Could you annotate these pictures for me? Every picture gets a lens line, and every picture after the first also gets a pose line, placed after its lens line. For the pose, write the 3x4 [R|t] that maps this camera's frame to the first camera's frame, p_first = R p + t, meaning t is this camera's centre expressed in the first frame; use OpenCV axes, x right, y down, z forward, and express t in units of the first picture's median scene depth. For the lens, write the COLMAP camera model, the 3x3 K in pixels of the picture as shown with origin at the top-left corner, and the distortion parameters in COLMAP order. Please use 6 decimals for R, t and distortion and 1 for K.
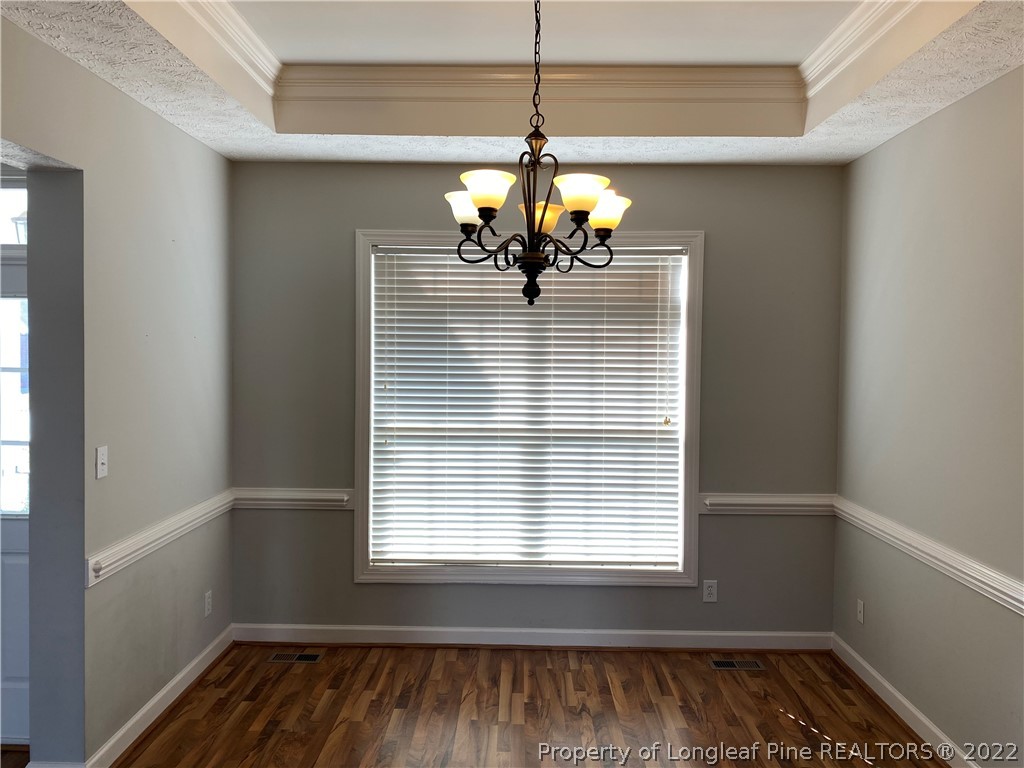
lens RADIAL K [[789.7, 0, 511.6], [0, 789.7, 368.5], [0, 0, 1]] dist [0.025499, -0.034627]
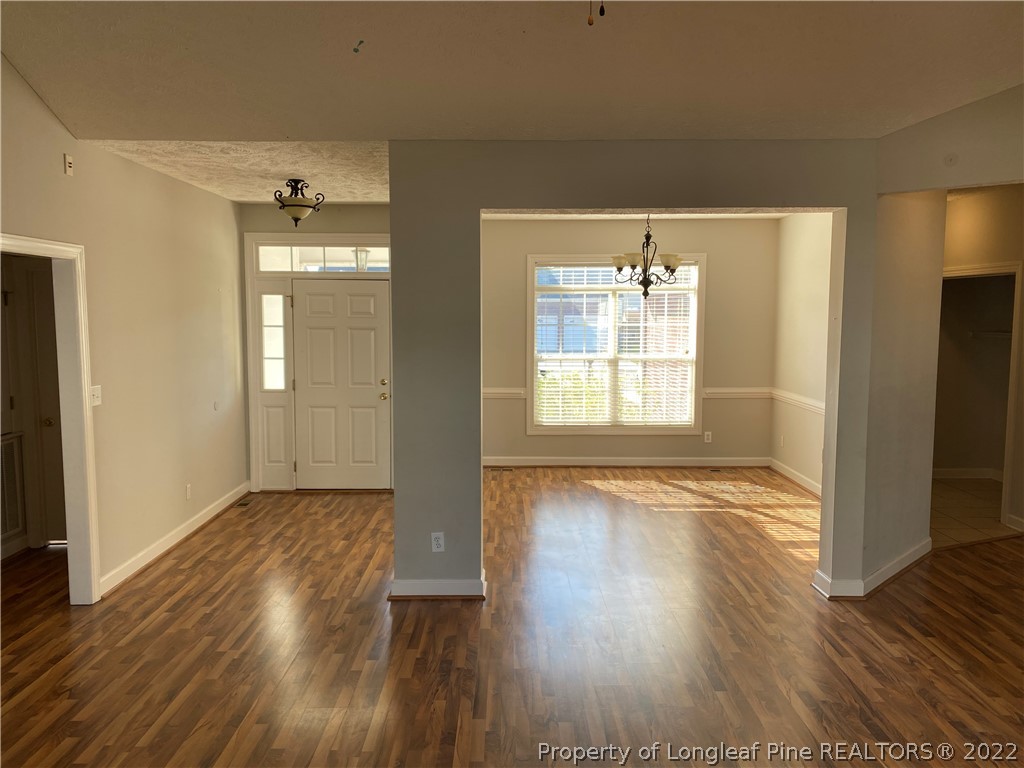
lens RADIAL K [[789.7, 0, 506.7], [0, 789.7, 377.4], [0, 0, 1]] dist [0.025499, -0.034627]
pose [[0.999859, -0.012692, 0.011024, -0.275846], [0.012029, 0.998227, 0.058289, 0.013683], [-0.011744, -0.058148, 0.998239, -0.969390]]
